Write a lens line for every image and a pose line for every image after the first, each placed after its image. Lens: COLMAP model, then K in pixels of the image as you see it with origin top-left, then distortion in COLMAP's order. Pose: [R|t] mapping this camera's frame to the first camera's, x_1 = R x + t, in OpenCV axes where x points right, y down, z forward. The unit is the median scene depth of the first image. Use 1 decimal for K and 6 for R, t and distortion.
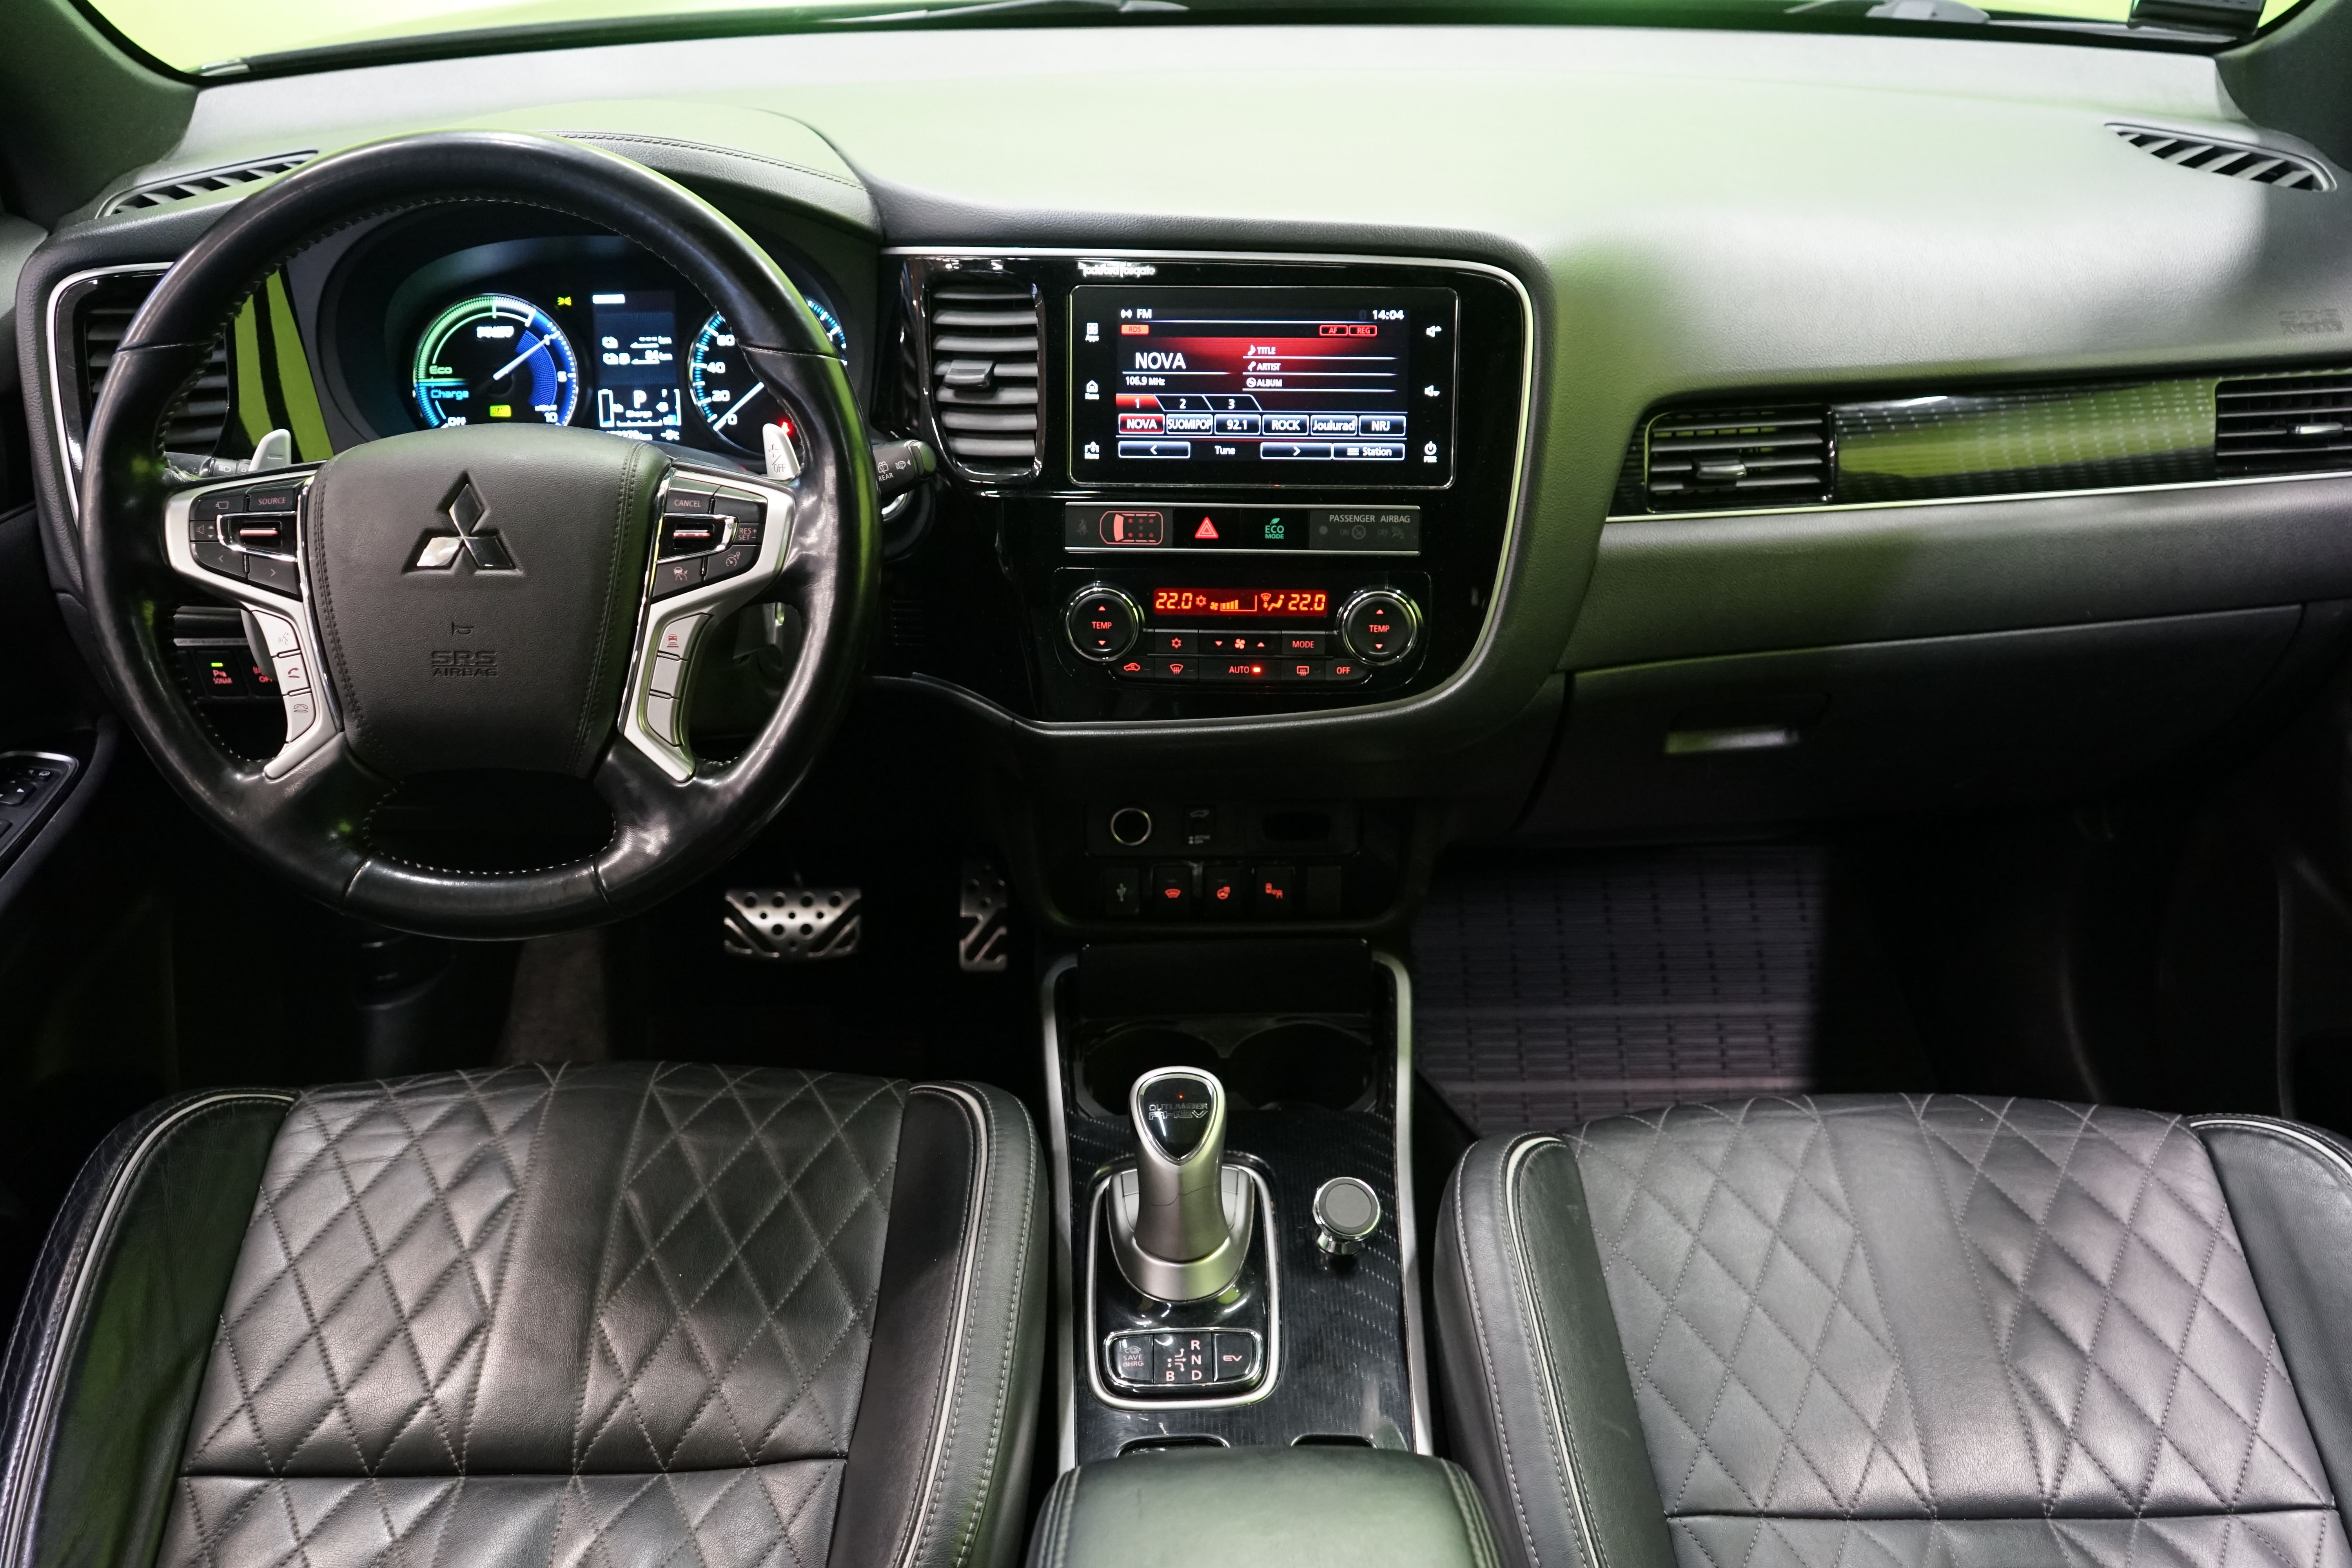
lens RADIAL K [[2018.3, 0, 1189.5], [0, 2018.3, 787.2], [0, 0, 1]] dist [-0.016055, 0.035539]
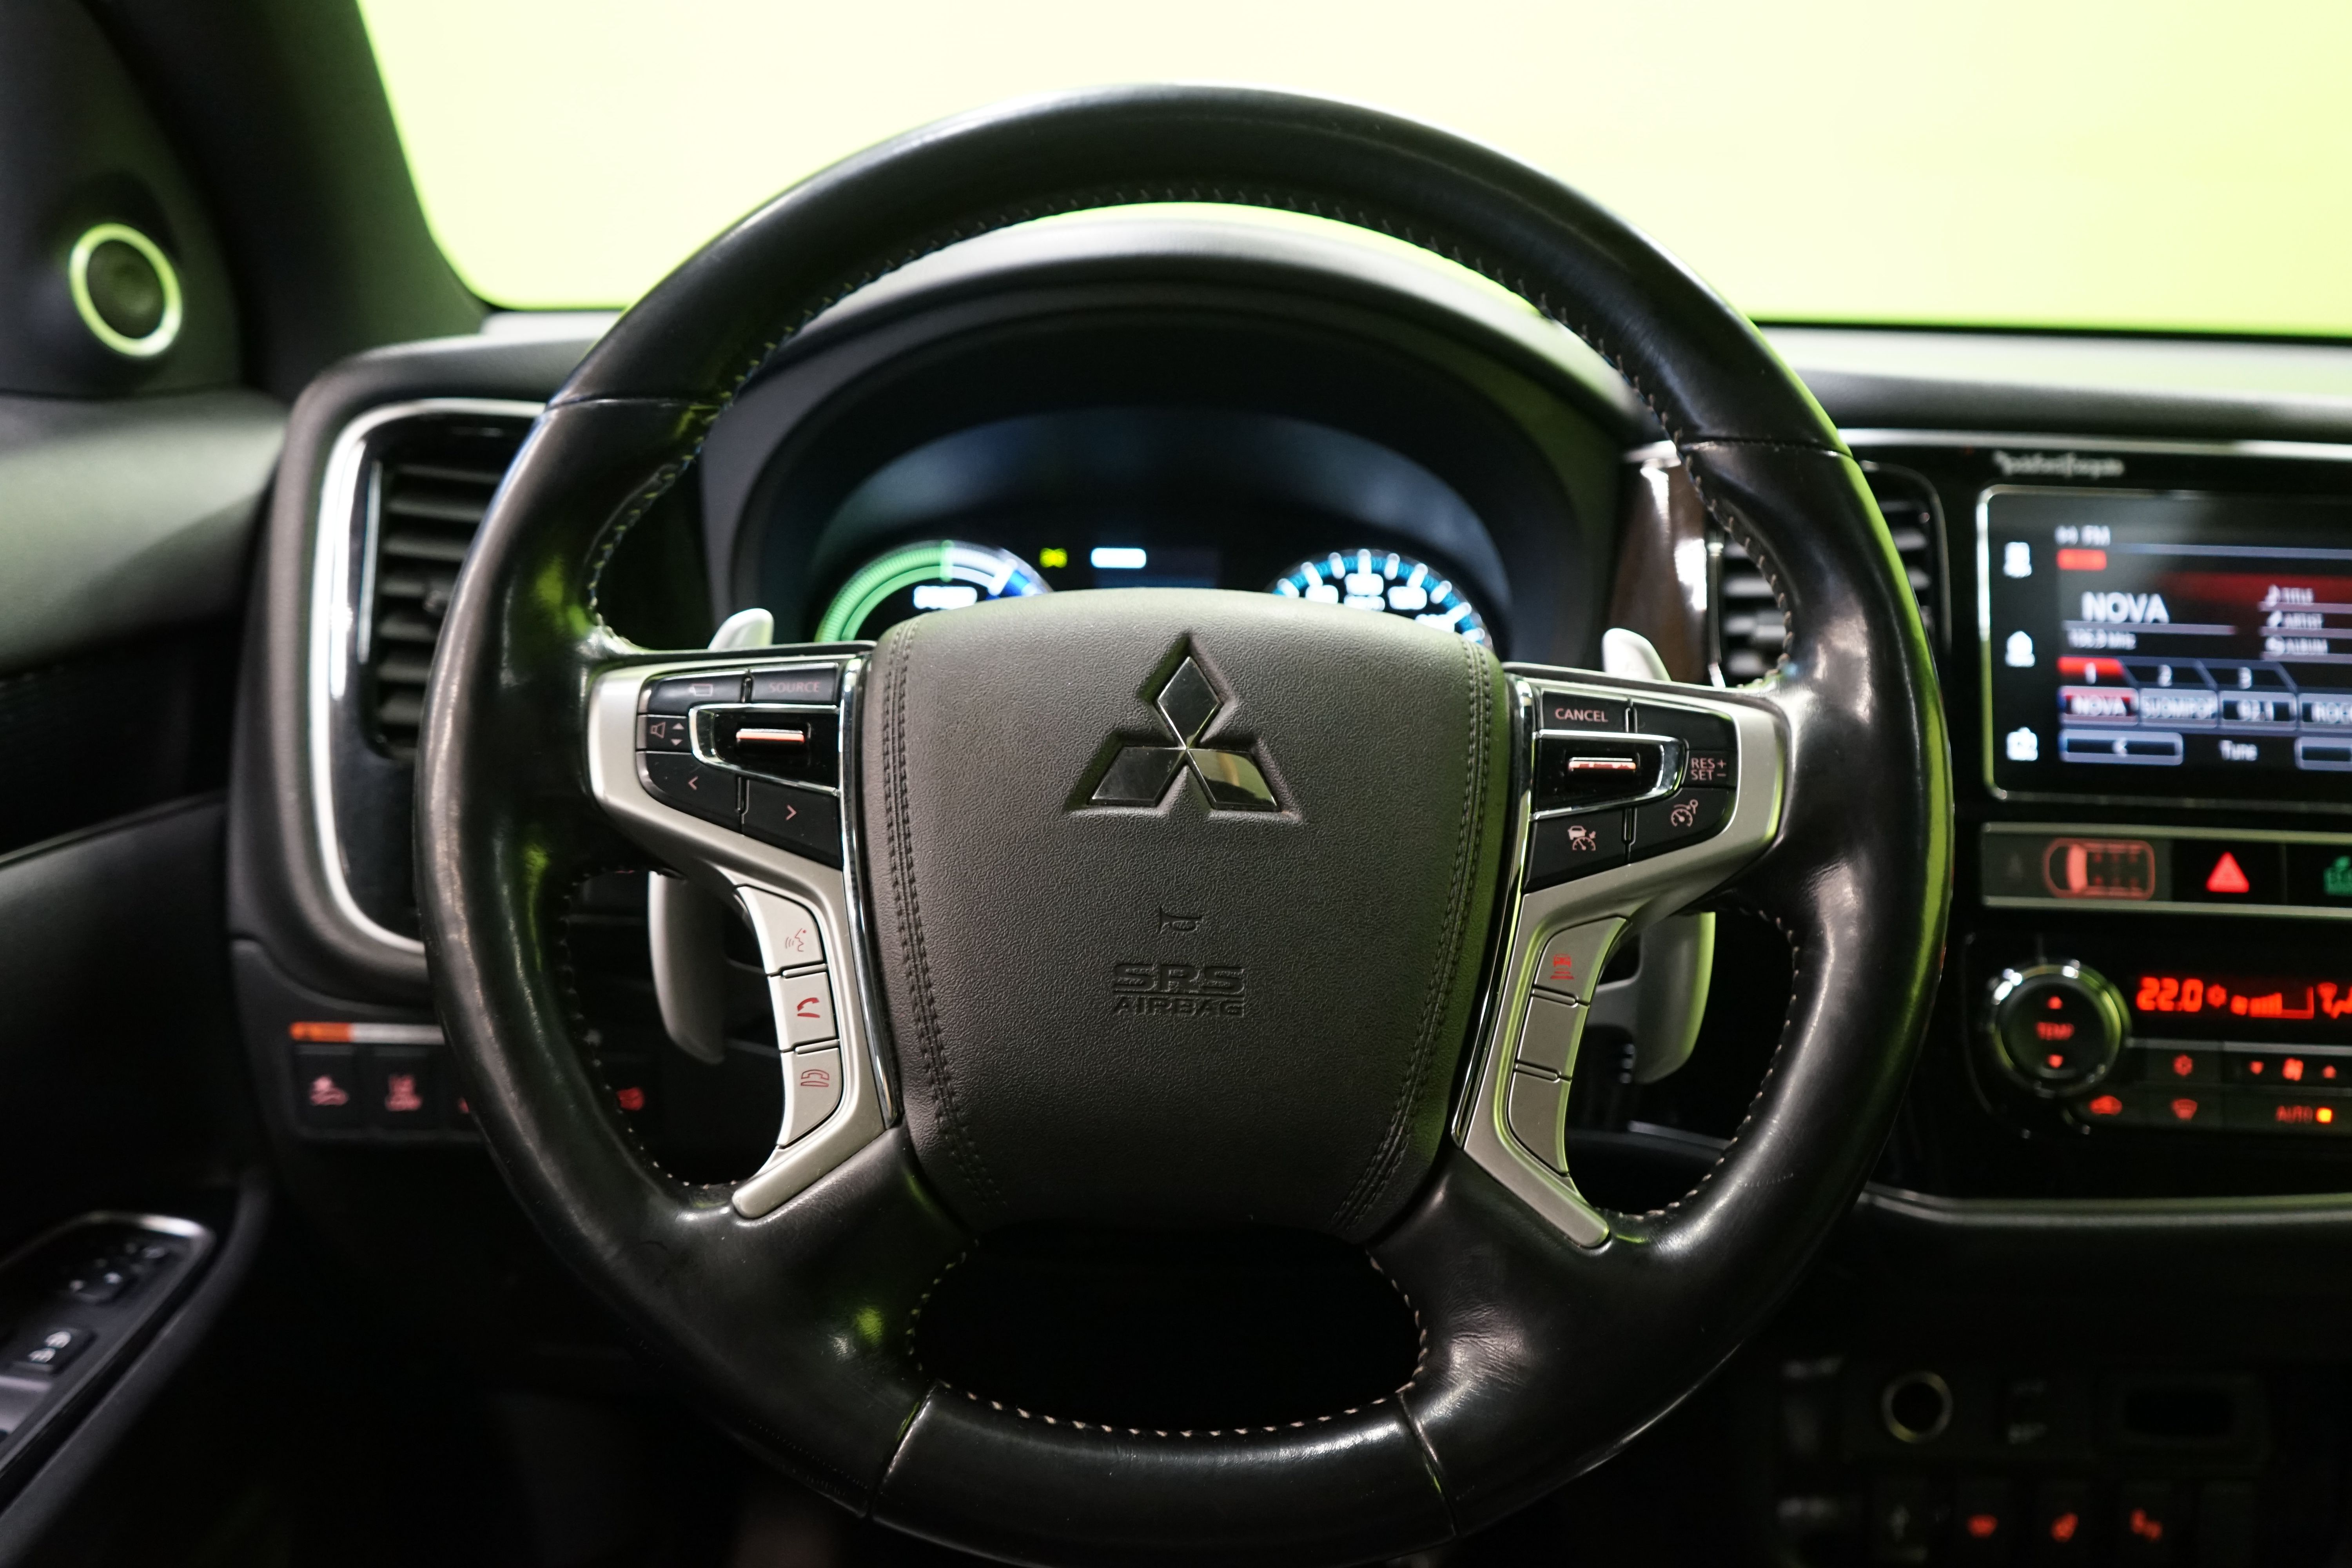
lens RADIAL K [[2018.3, 0, 1179.7], [0, 2018.3, 767.5], [0, 0, 1]] dist [-0.016055, 0.035539]
pose [[0.999019, 0.034824, 0.027354, -0.320345], [-0.024599, 0.950060, -0.311096, 0.035984], [-0.036822, 0.310118, 0.949985, 0.433196]]
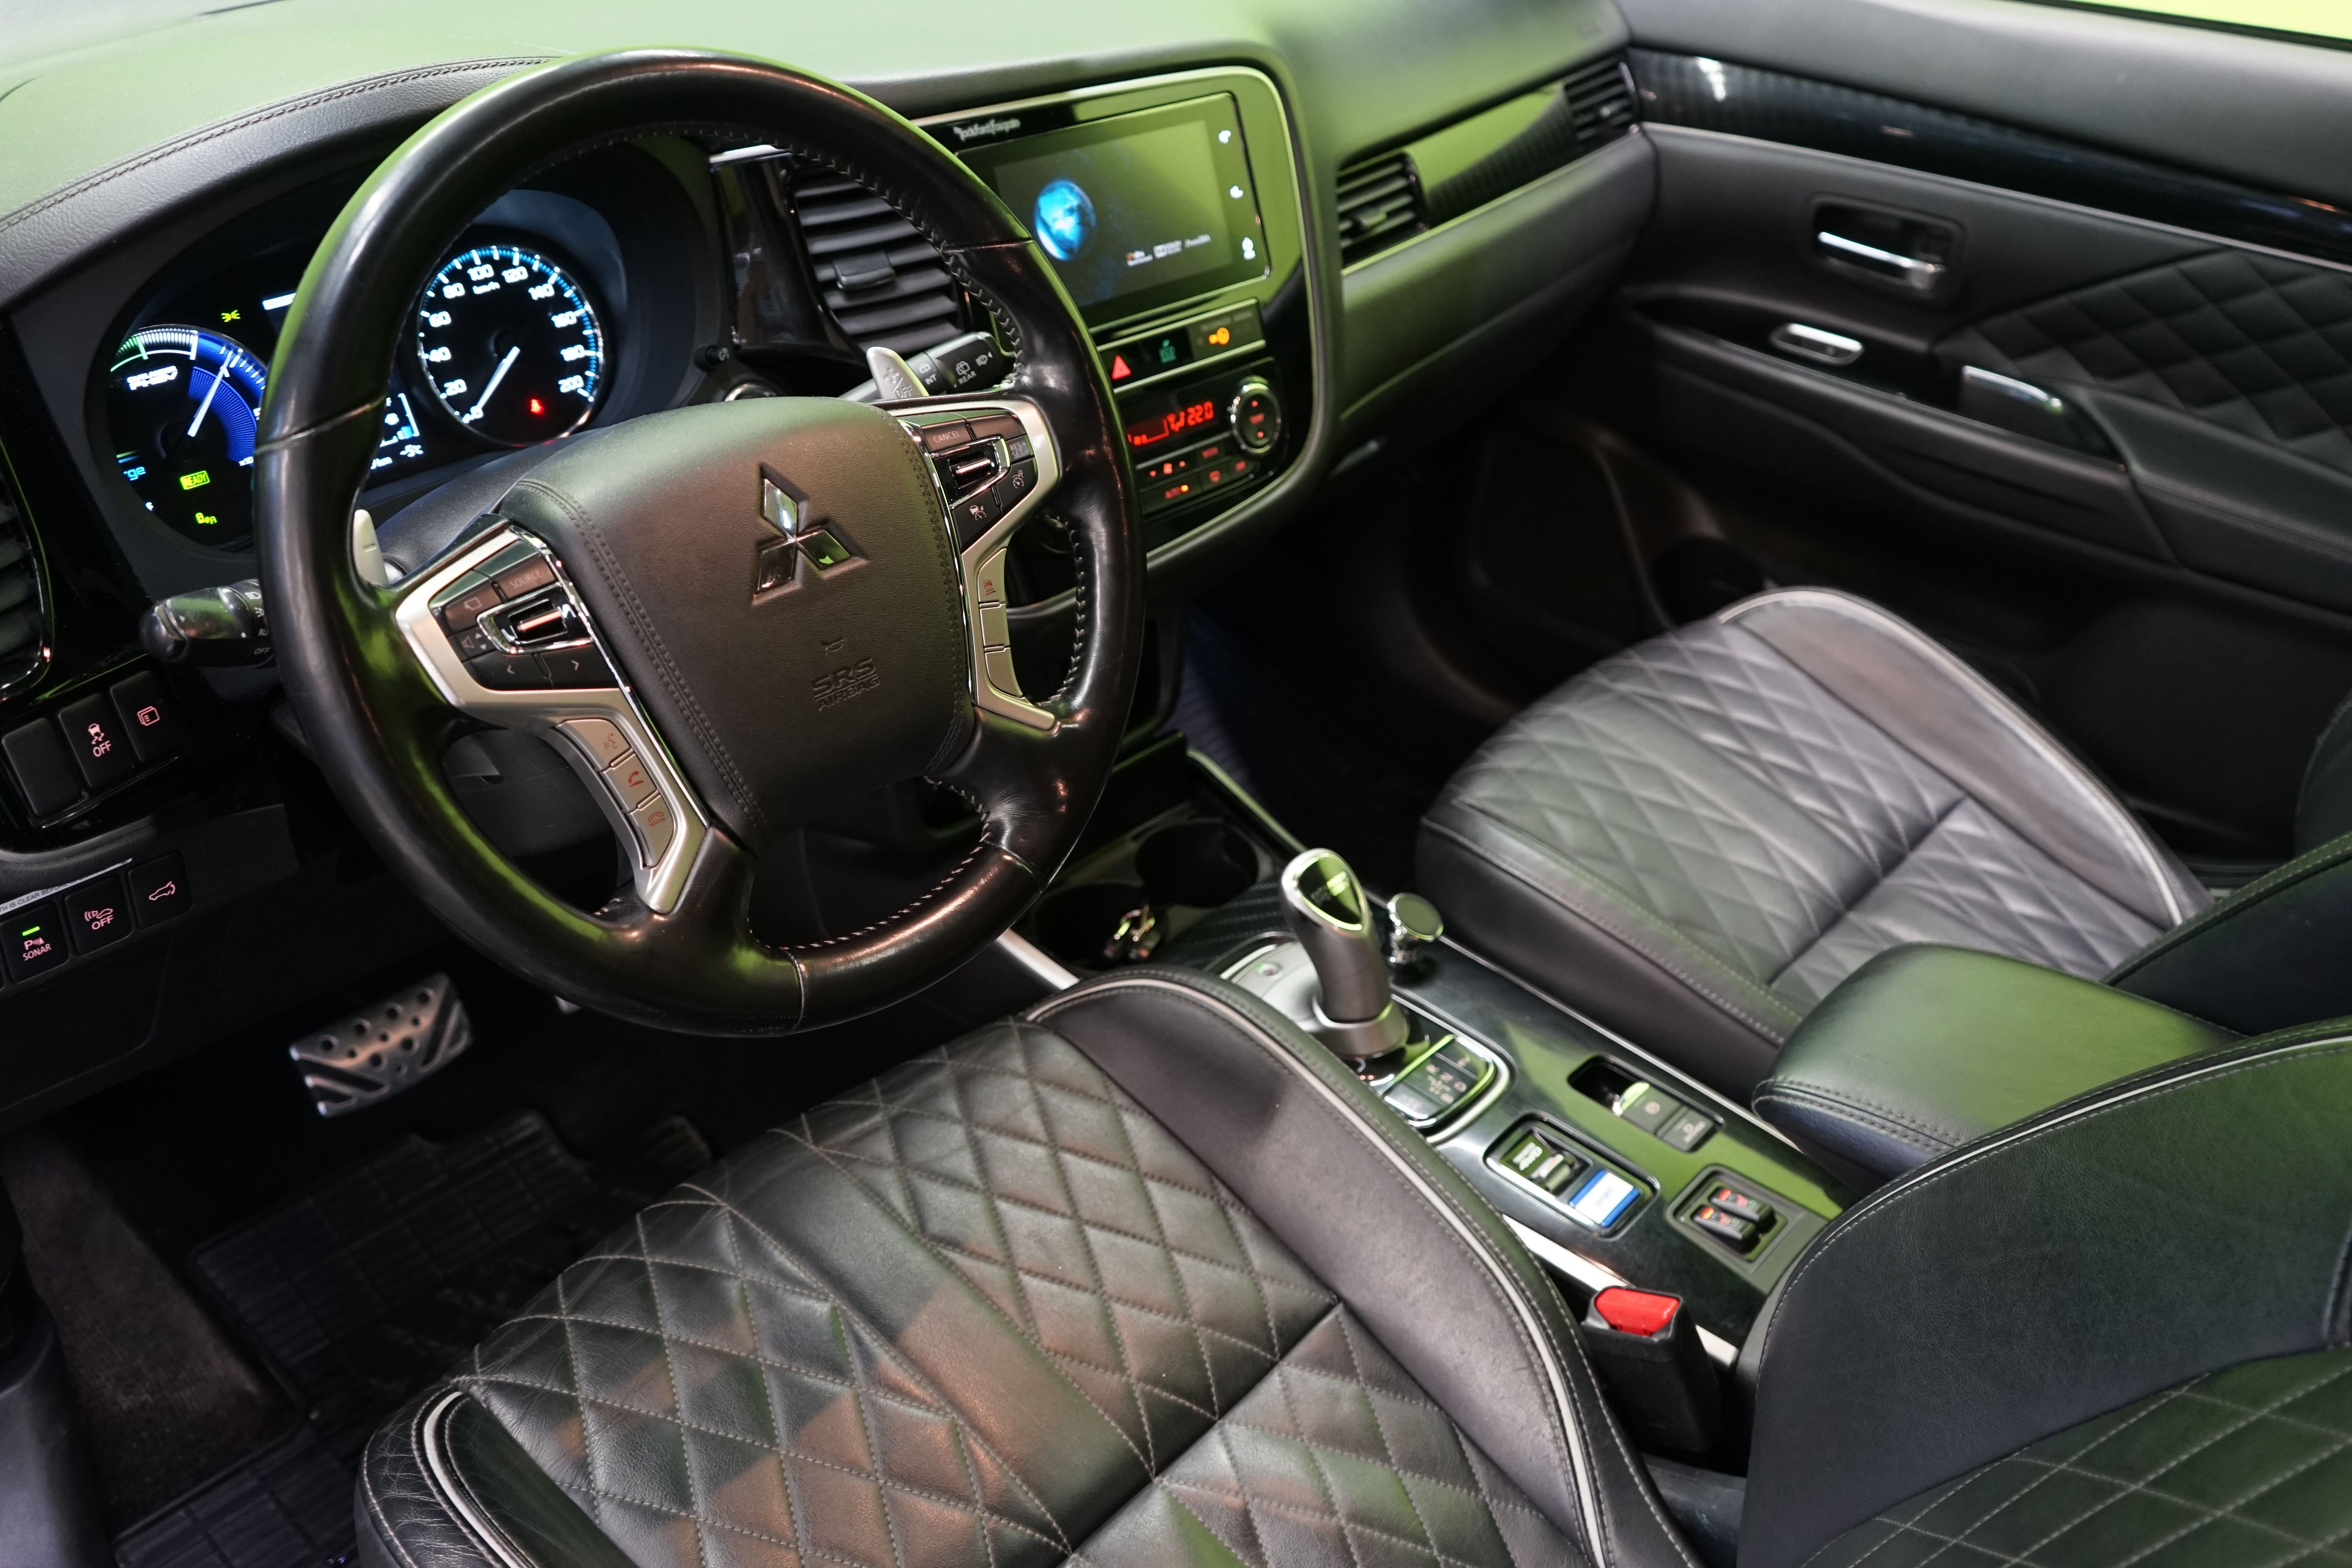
lens RADIAL K [[2018.3, 0, 1180.6], [0, 2018.3, 782.6], [0, 0, 1]] dist [-0.016055, 0.035539]
pose [[0.669534, -0.370892, 0.643555, -0.702398], [0.335404, 0.924014, 0.183583, -0.111130], [-0.662743, 0.092936, 0.743058, 0.245242]]
